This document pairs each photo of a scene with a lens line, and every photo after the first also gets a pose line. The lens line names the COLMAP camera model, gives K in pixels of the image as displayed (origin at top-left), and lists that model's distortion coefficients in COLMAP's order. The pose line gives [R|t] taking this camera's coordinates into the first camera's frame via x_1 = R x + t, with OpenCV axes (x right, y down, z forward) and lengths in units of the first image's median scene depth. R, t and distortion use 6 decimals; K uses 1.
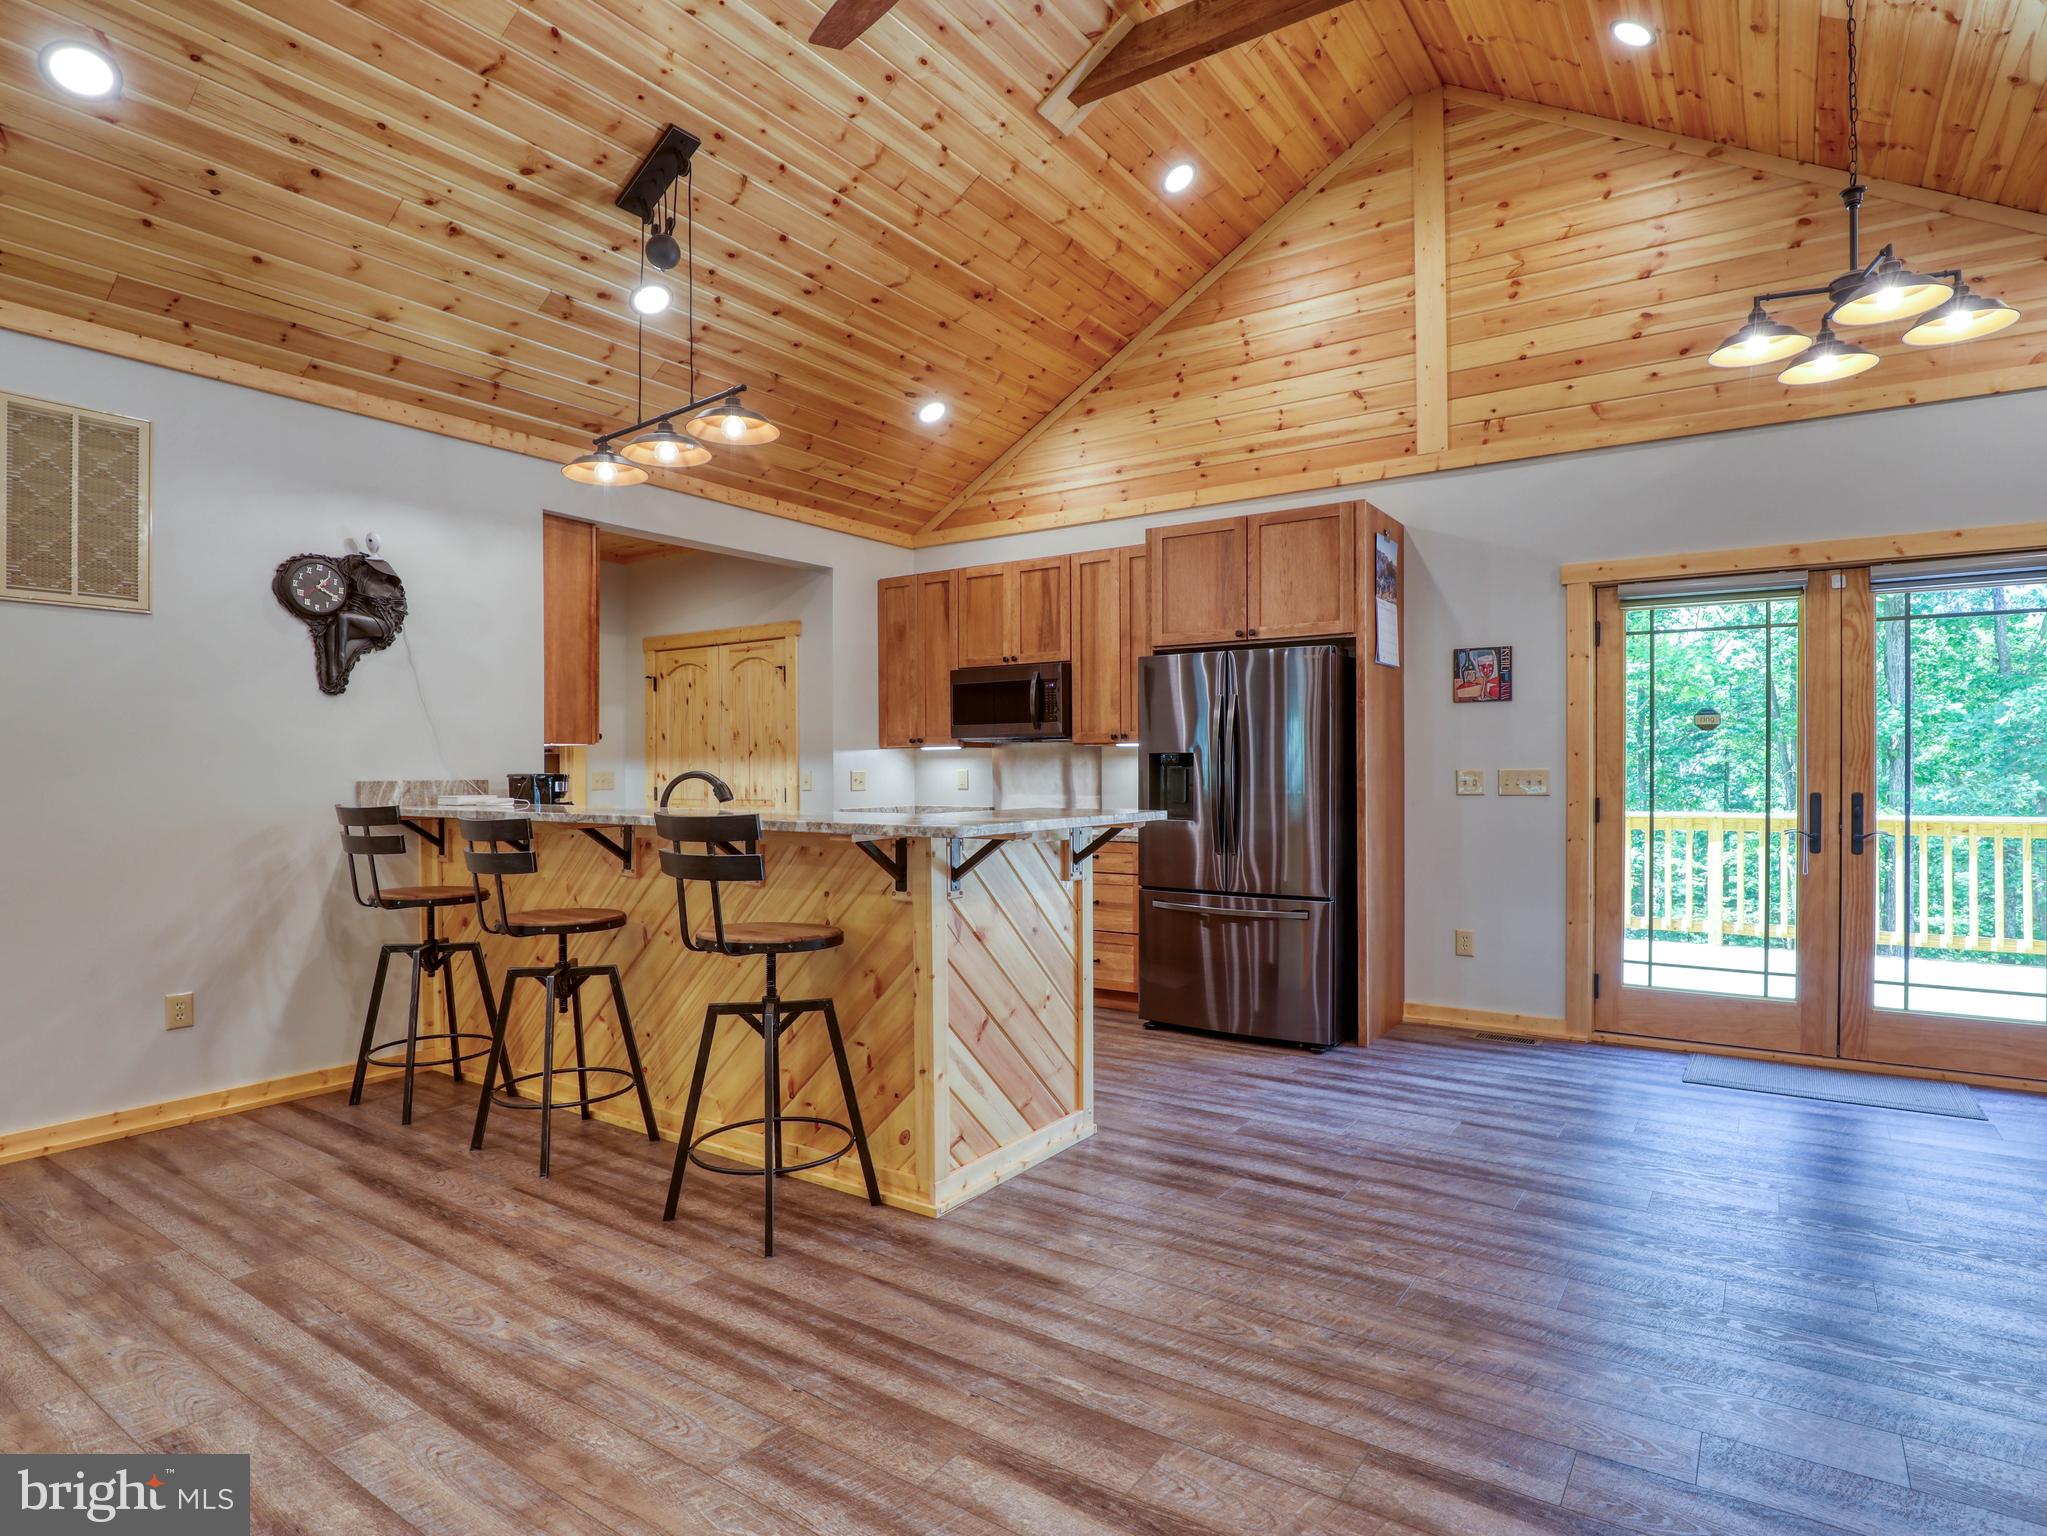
lens RADIAL K [[1081.2, 0, 970.4], [0, 1081.2, 766.3], [0, 0, 1]] dist [-0.035872, 0.006503]
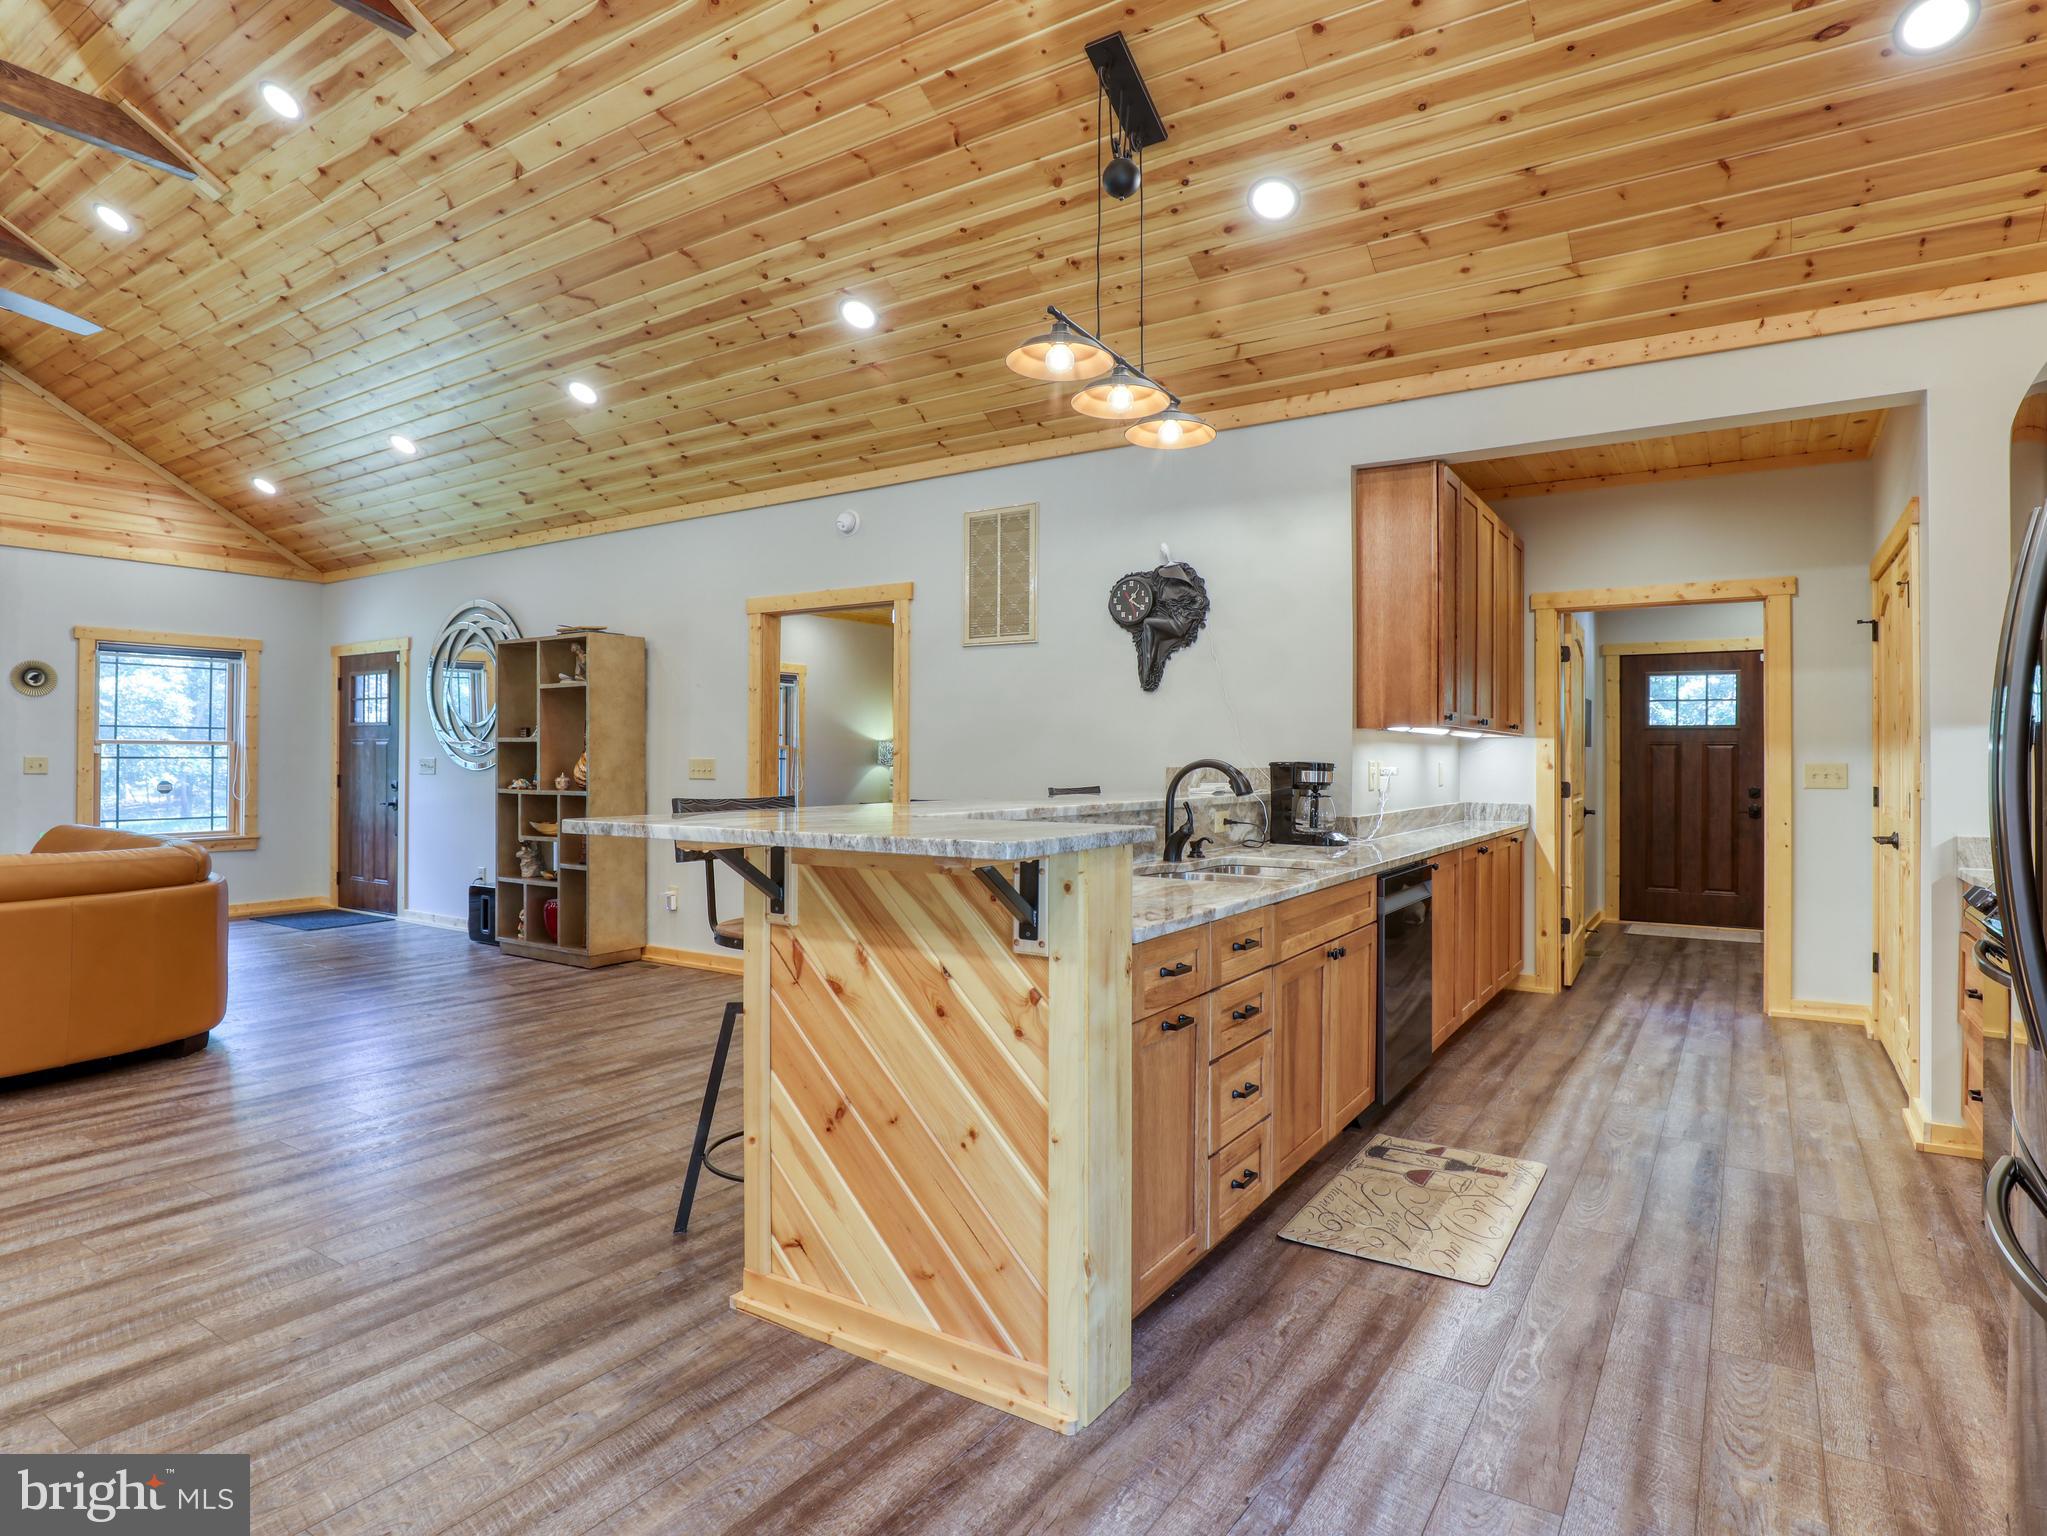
lens RADIAL K [[1081.2, 0, 1083.4], [0, 1081.2, 742.5], [0, 0, 1]] dist [-0.035872, 0.006503]
pose [[0.104833, -0.011398, -0.994424, 0.449121], [-0.002235, 0.999929, -0.011697, 0.001632], [0.994487, 0.003449, 0.104801, 0.659363]]
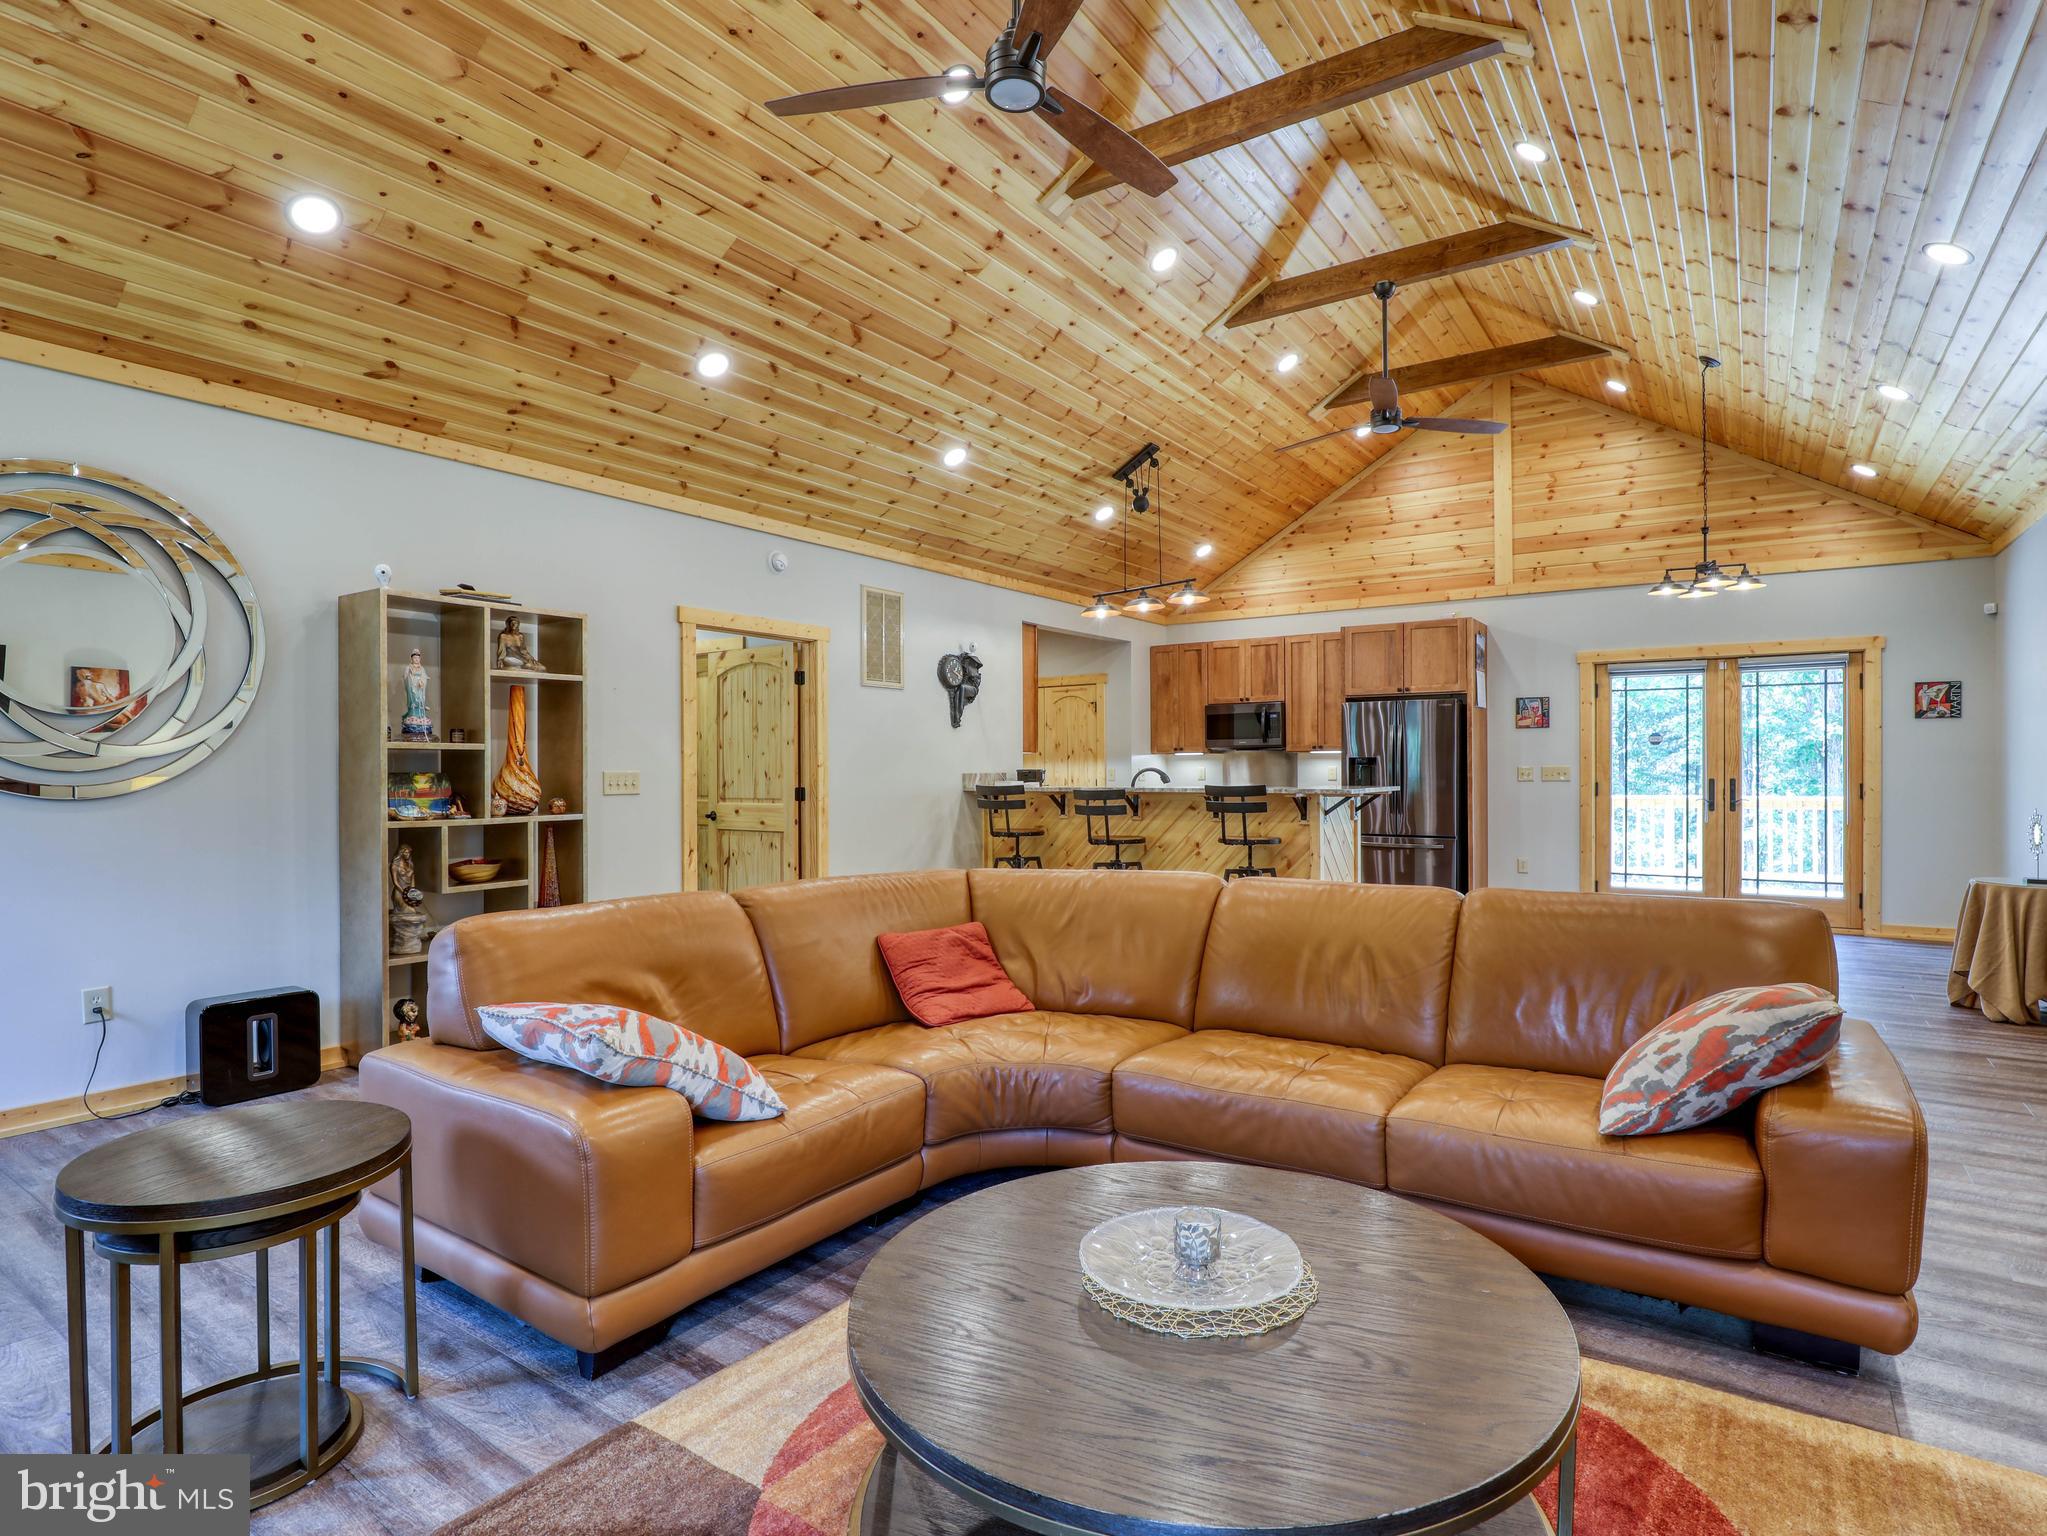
lens RADIAL K [[1081.2, 0, 1028.2], [0, 1081.2, 769.9], [0, 0, 1]] dist [-0.035872, 0.006503]
pose [[0.998688, -0.003472, 0.051083, -0.449762], [0.003408, 0.999993, 0.001329, 0.004425], [-0.051087, -0.001153, 0.998694, -0.733824]]
